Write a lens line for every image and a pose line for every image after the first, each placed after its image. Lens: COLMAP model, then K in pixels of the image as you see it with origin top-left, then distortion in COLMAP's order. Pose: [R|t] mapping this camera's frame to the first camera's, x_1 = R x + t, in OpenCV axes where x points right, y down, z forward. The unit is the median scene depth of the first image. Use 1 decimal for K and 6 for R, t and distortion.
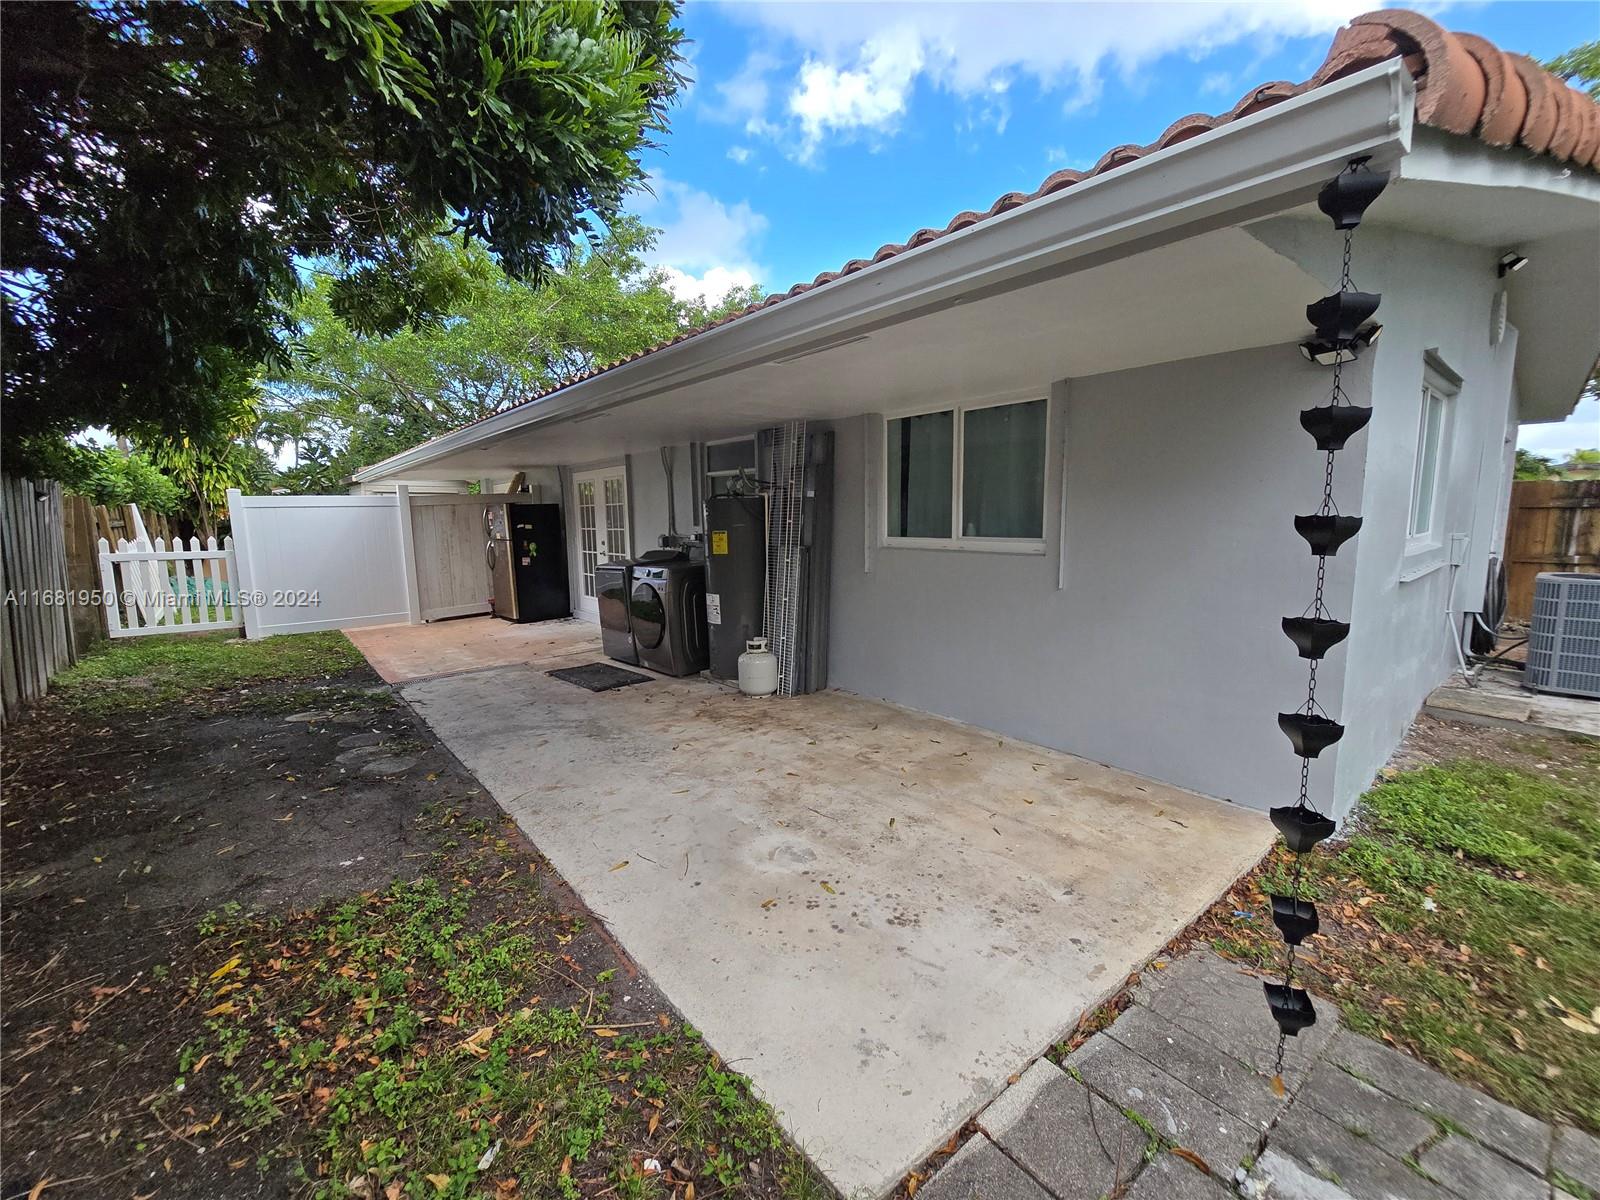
lens RADIAL K [[656.3, 0, 796.3], [0, 656.3, 598.1], [0, 0, 1]] dist [-0.004220, 0.001112]
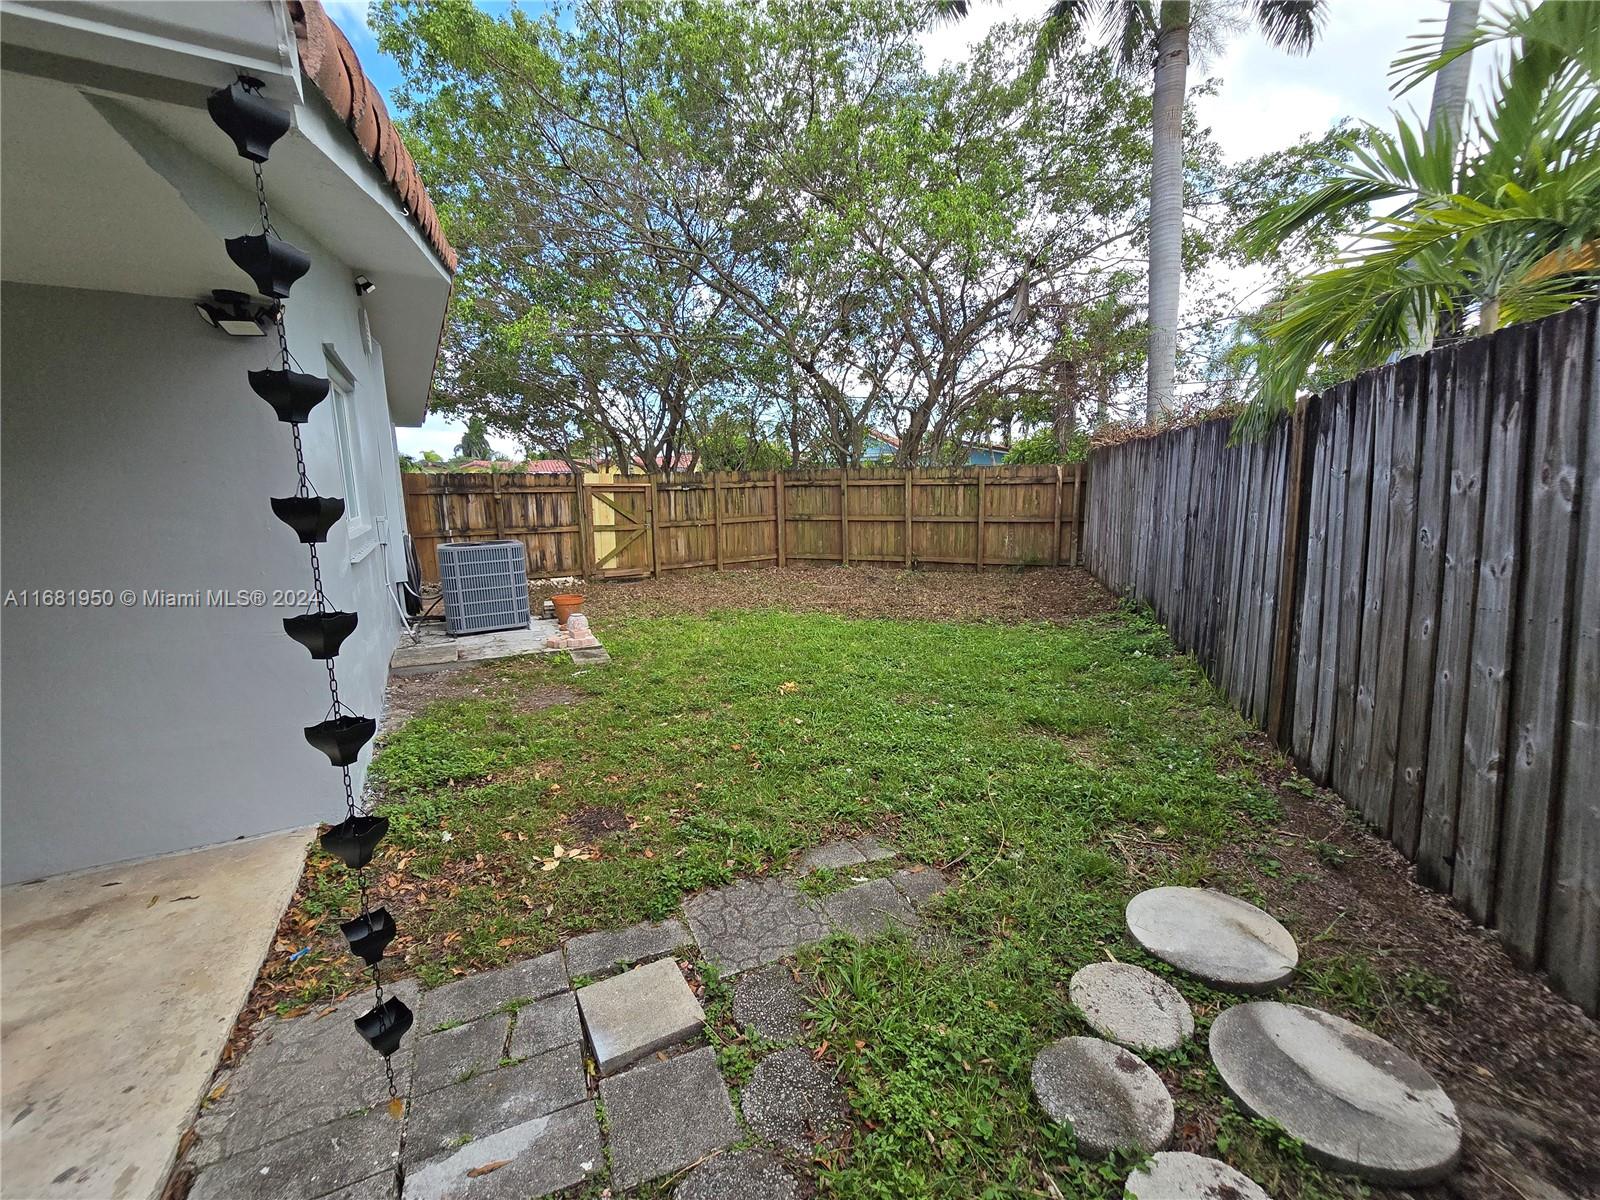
lens RADIAL K [[656.3, 0, 796.3], [0, 656.3, 598.1], [0, 0, 1]] dist [-0.004220, 0.001112]
pose [[0.197315, -0.157587, 0.967591, 0.036565], [0.141885, 0.981194, 0.130869, -0.008766], [-0.970018, 0.111464, 0.215963, 0.106749]]
